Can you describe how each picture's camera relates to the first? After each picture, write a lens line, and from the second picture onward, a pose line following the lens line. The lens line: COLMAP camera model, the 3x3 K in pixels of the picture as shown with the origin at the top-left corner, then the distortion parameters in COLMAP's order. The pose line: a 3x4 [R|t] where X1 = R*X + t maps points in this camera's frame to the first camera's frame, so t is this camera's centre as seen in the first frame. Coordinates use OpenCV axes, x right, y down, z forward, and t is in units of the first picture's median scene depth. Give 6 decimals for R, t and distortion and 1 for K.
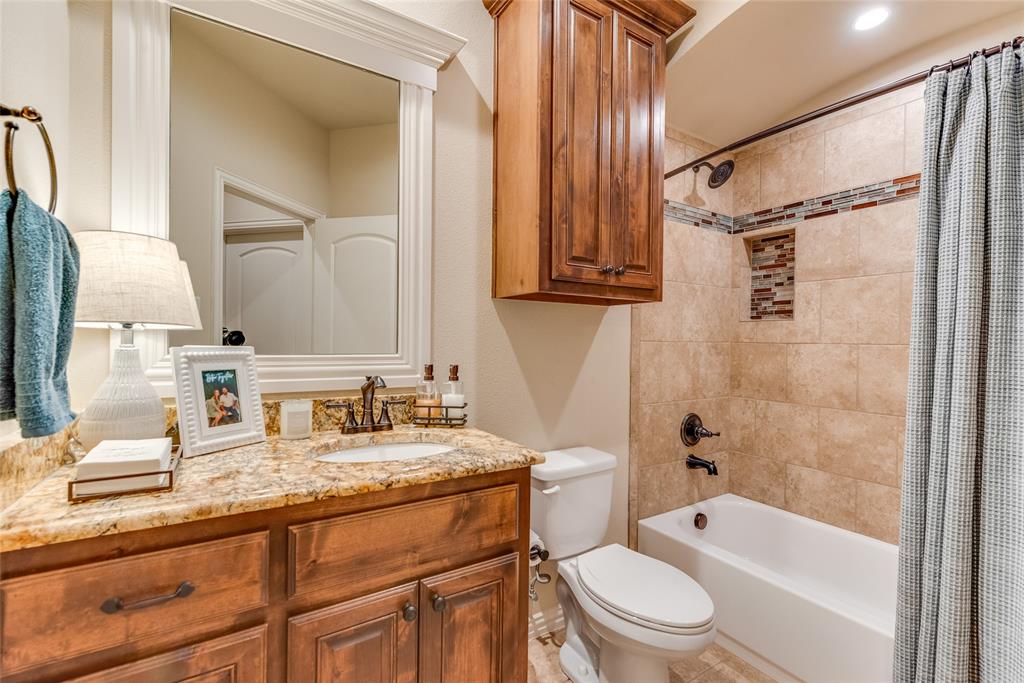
lens RADIAL K [[453.1, 0, 512.0], [0, 453.1, 341.5], [0, 0, 1]] dist [0.000980, 0.000001]
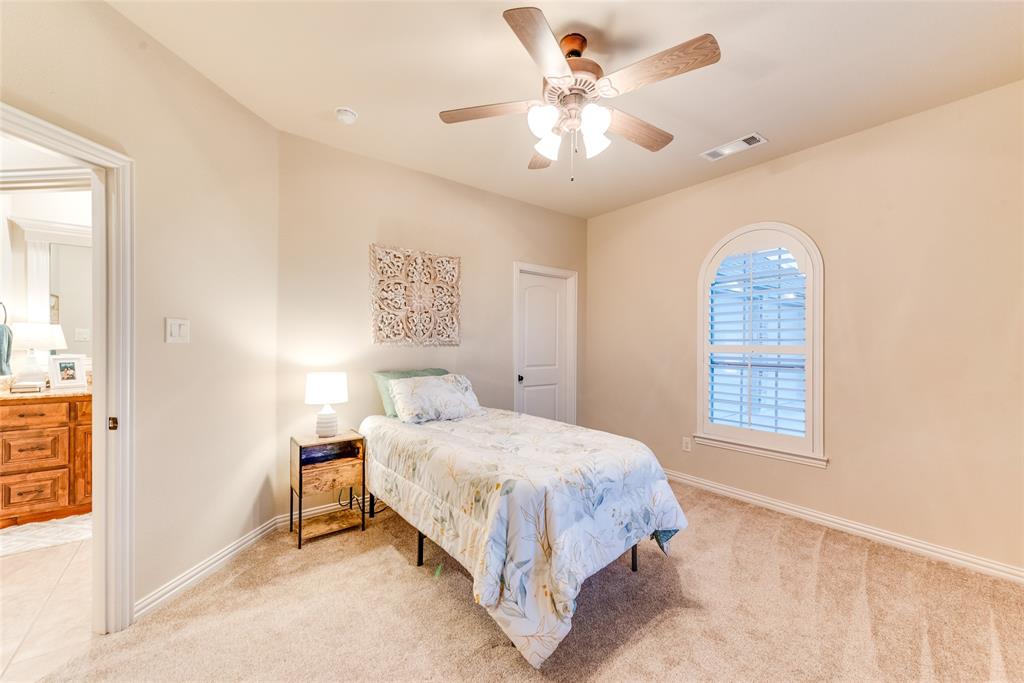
lens RADIAL K [[400.6, 0, 515.3], [0, 400.6, 345.0], [0, 0, 1]] dist [0.017796, -0.005276]
pose [[0.995421, -0.008236, 0.095233, 2.957329], [0.008211, 0.999966, 0.000645, -0.047458], [-0.095235, 0.000140, 0.995455, -2.842586]]
